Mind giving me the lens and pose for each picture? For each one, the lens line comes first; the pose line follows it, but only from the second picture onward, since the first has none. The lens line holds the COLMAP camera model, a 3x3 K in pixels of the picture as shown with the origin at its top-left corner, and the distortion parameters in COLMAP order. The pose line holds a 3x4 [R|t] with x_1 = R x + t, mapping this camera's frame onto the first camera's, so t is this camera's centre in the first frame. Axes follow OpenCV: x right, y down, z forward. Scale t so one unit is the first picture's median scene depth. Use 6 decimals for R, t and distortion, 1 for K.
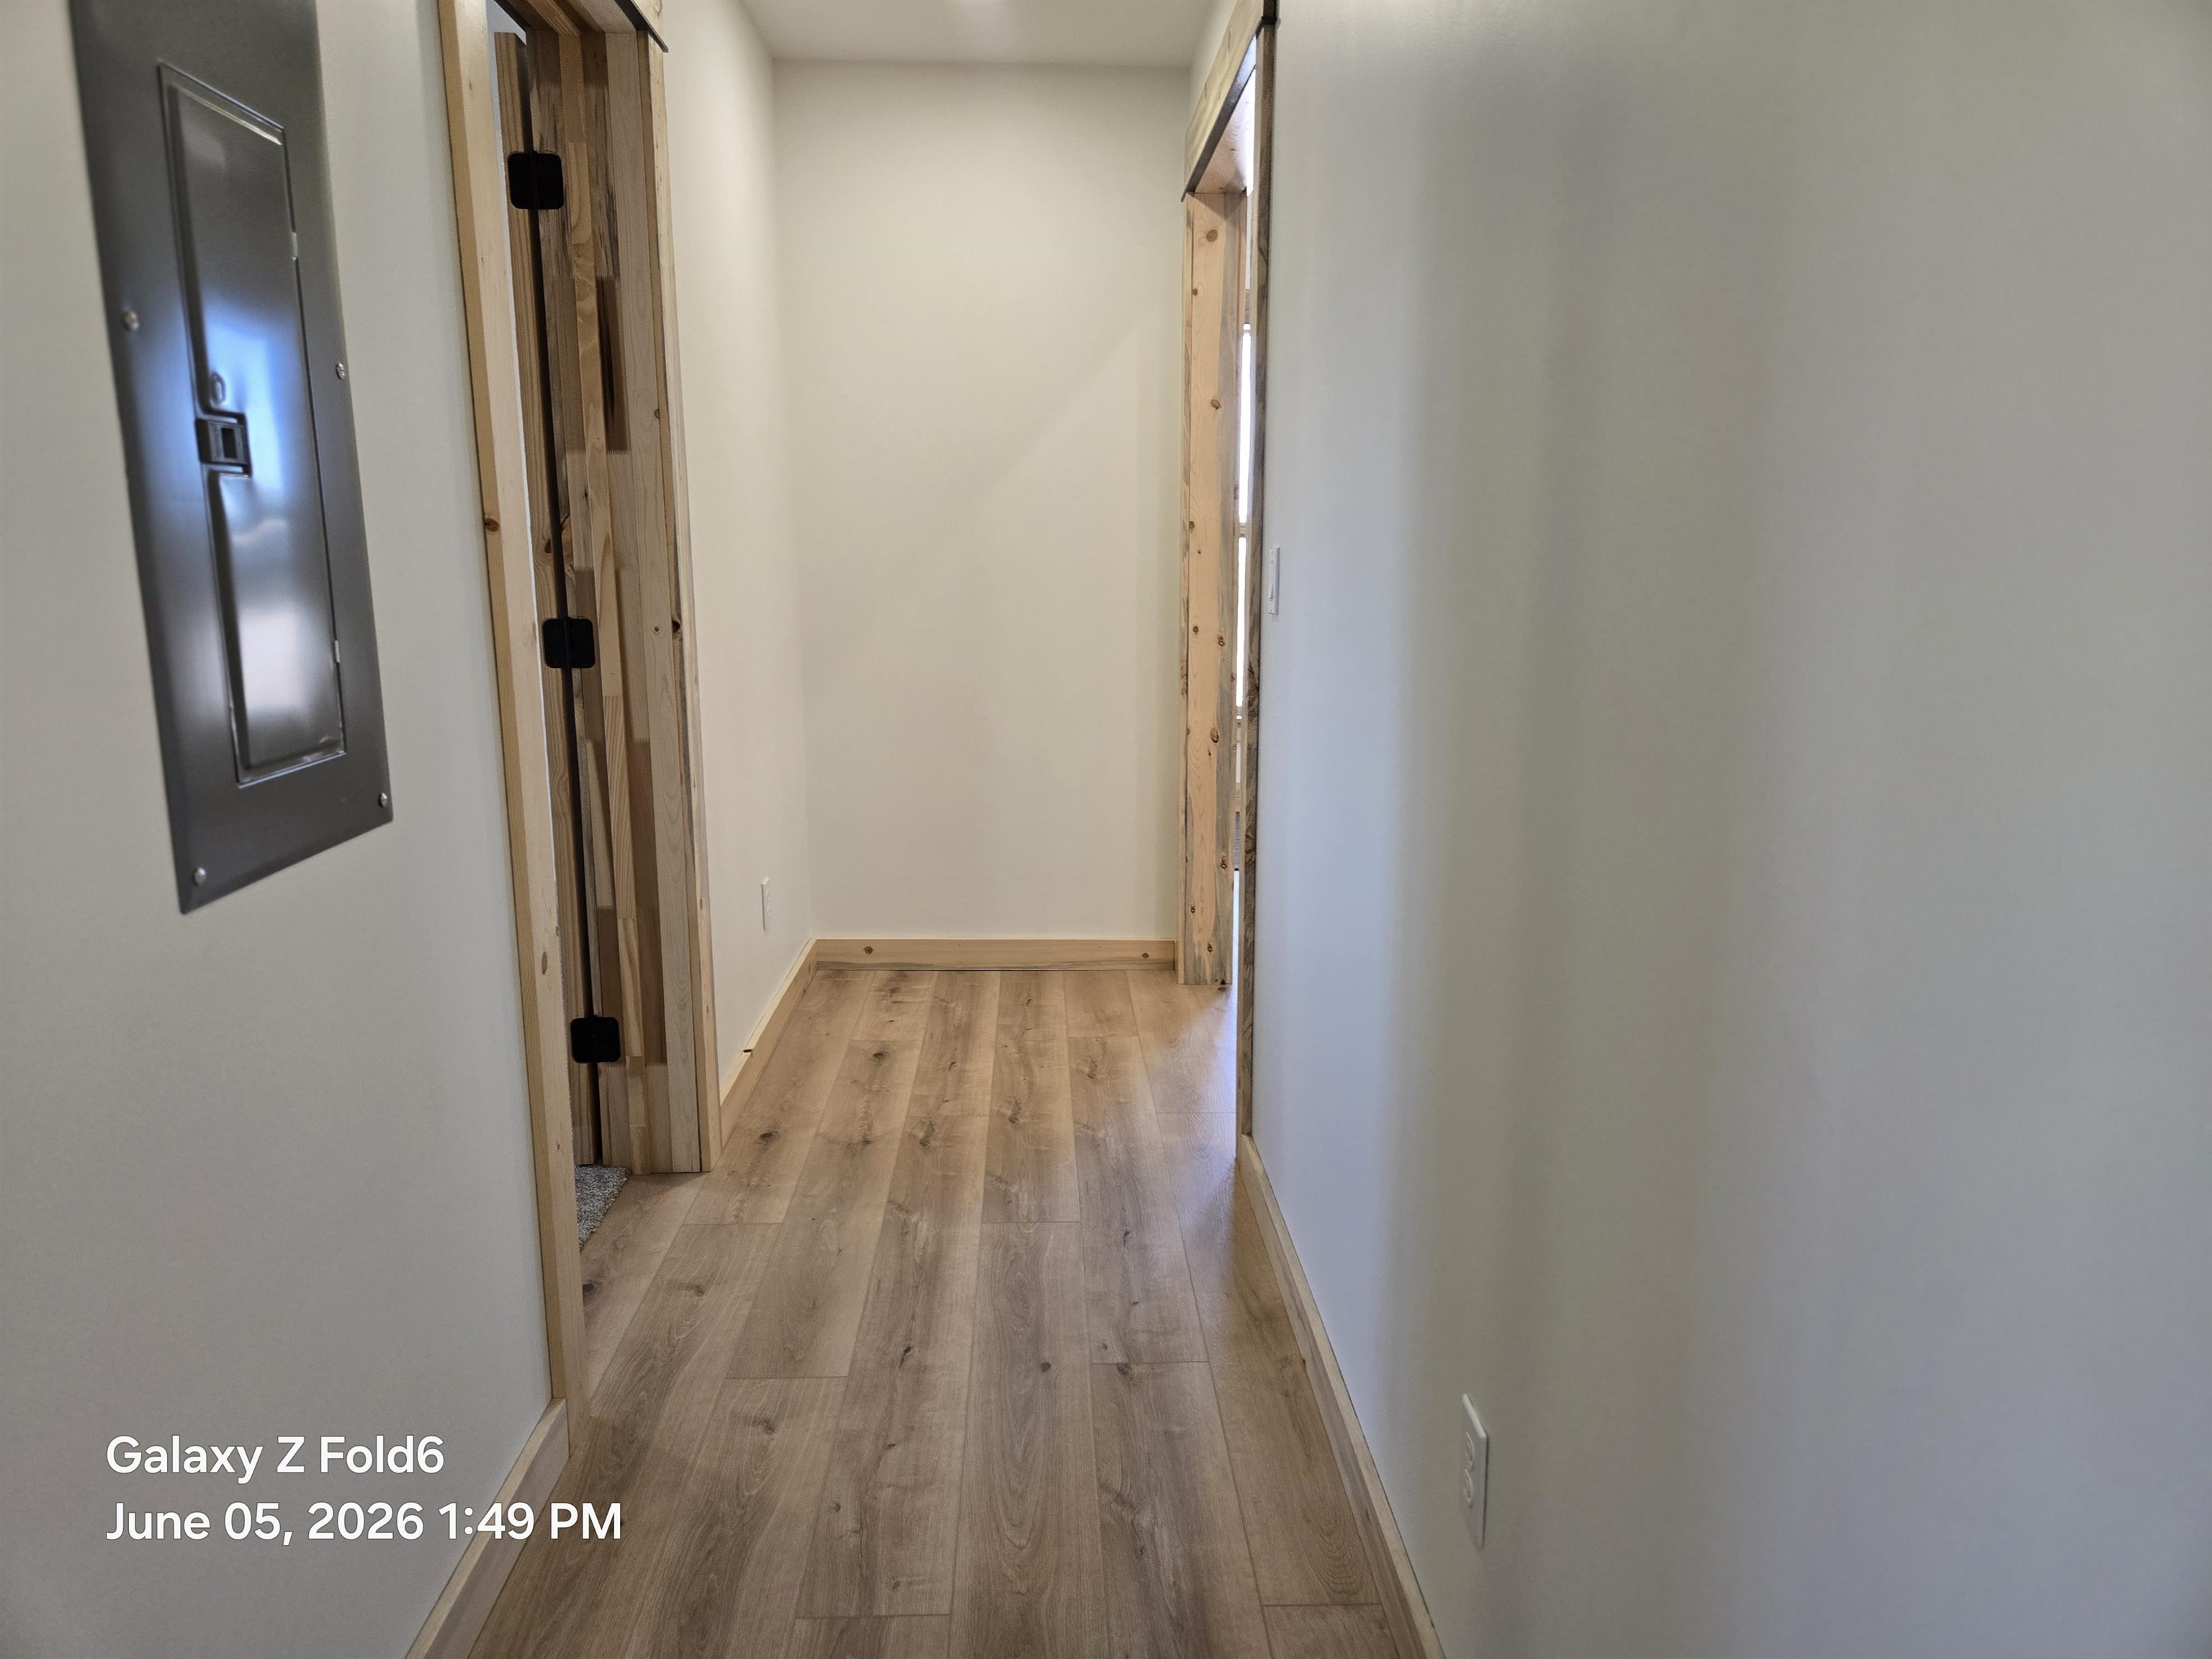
lens RADIAL K [[1462.4, 0, 1086.5], [0, 1462.4, 830.3], [0, 0, 1]] dist [0.092410, -0.099484]
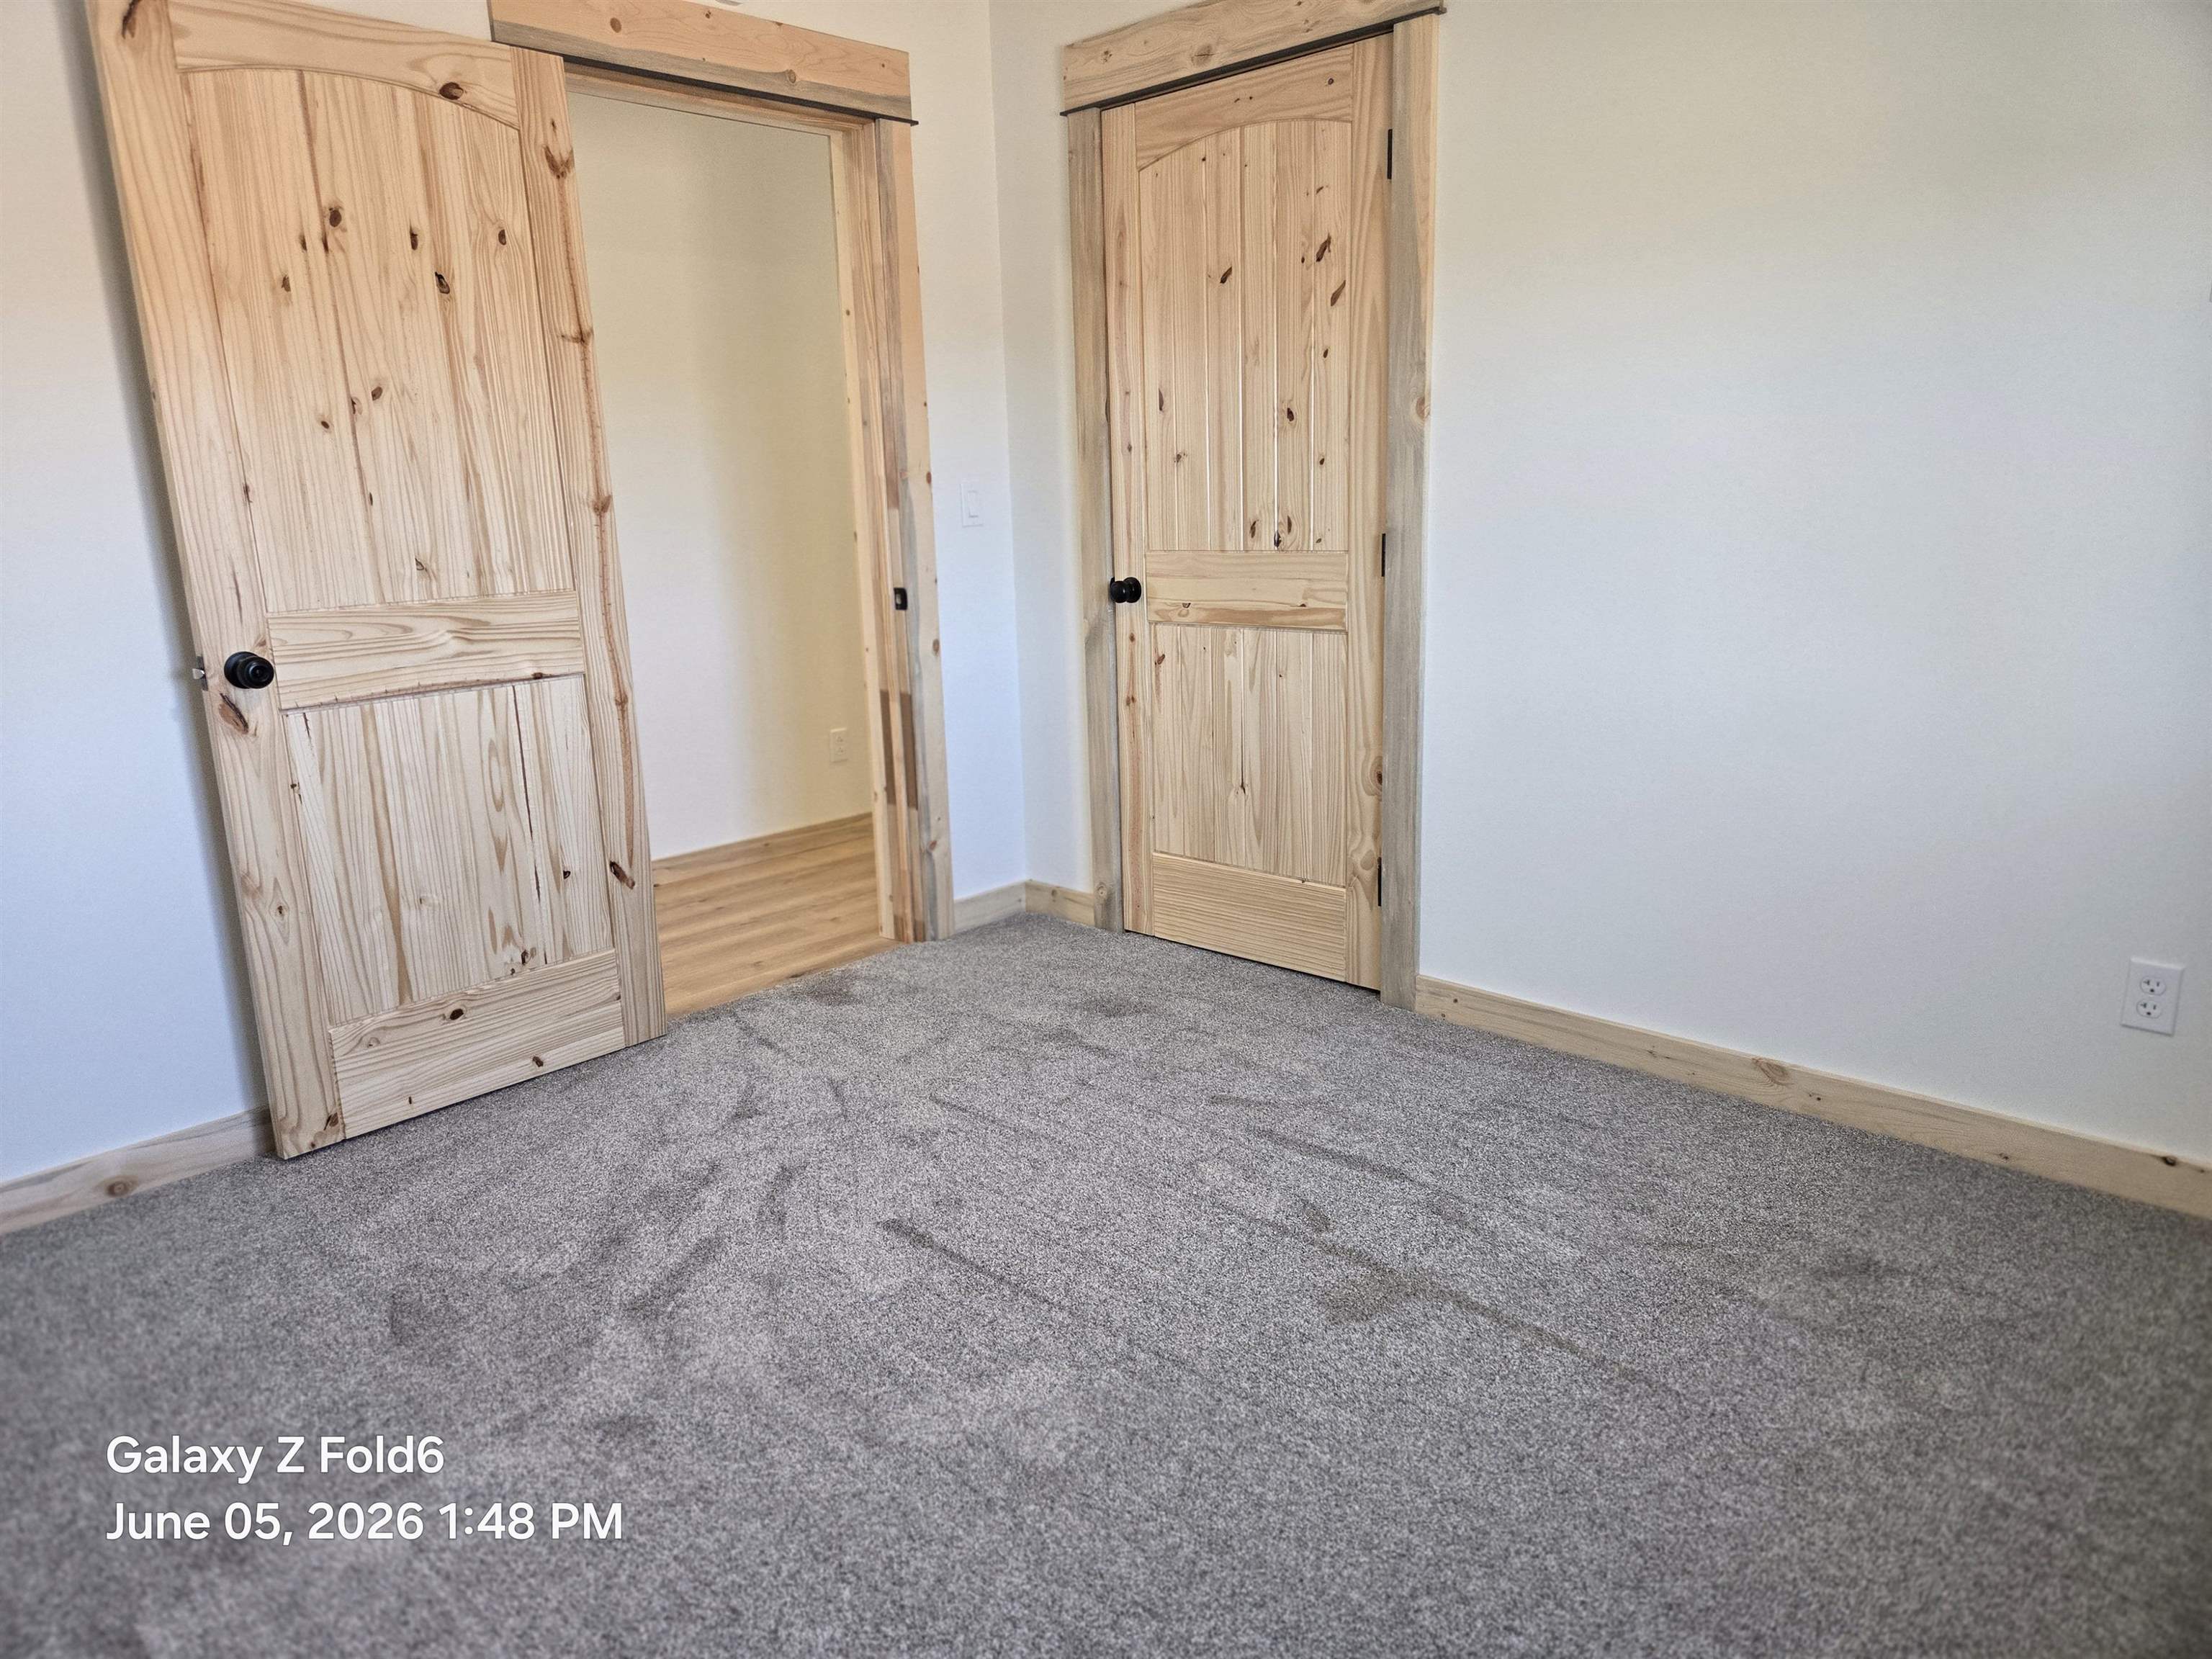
lens RADIAL K [[1462.4, 0, 1086.5], [0, 1462.4, 830.3], [0, 0, 1]] dist [0.092410, -0.099484]
pose [[-0.690501, -0.142324, 0.709191, -1.764790], [0.172378, 0.919825, 0.352430, -0.352563], [-0.702492, 0.365602, -0.610607, 1.819329]]
